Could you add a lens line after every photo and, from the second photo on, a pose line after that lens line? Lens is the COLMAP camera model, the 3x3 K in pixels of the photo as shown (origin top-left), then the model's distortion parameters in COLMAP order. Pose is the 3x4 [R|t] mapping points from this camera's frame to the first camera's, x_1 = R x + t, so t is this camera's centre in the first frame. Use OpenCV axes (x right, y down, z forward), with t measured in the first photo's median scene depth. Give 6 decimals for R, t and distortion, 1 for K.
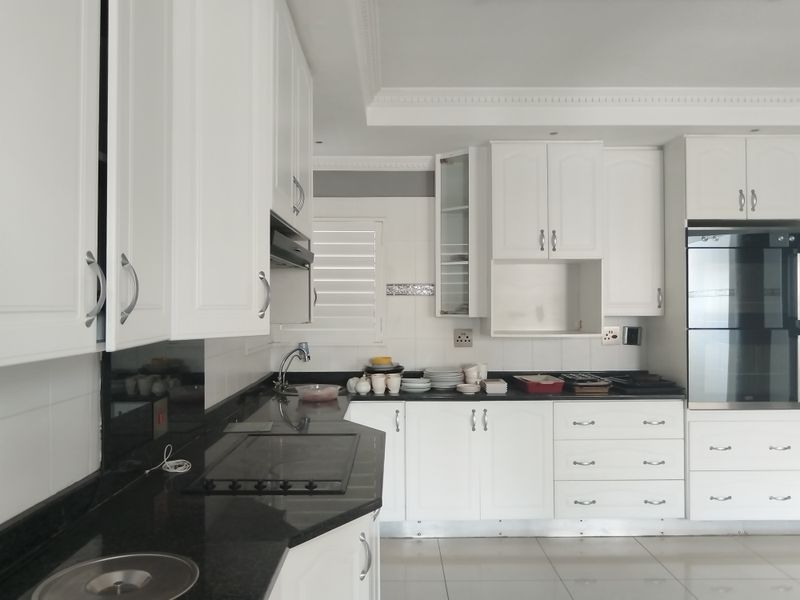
lens RADIAL K [[617.9, 0, 400.0], [0, 617.9, 300.0], [0, 0, 1]] dist [-0.021292, -0.005920]
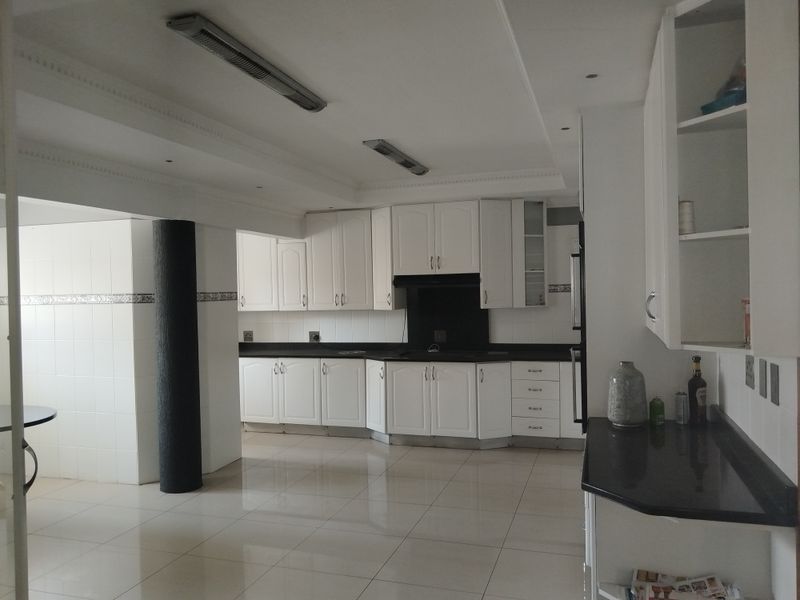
lens RADIAL K [[617.9, 0, 400.0], [0, 617.9, 300.0], [0, 0, 1]] dist [-0.021292, -0.005920]
pose [[-0.317440, 0.023279, -0.947993, 1.530877], [0.040266, 0.999128, 0.011051, -0.019077], [0.947423, -0.034664, -0.318101, 1.040145]]
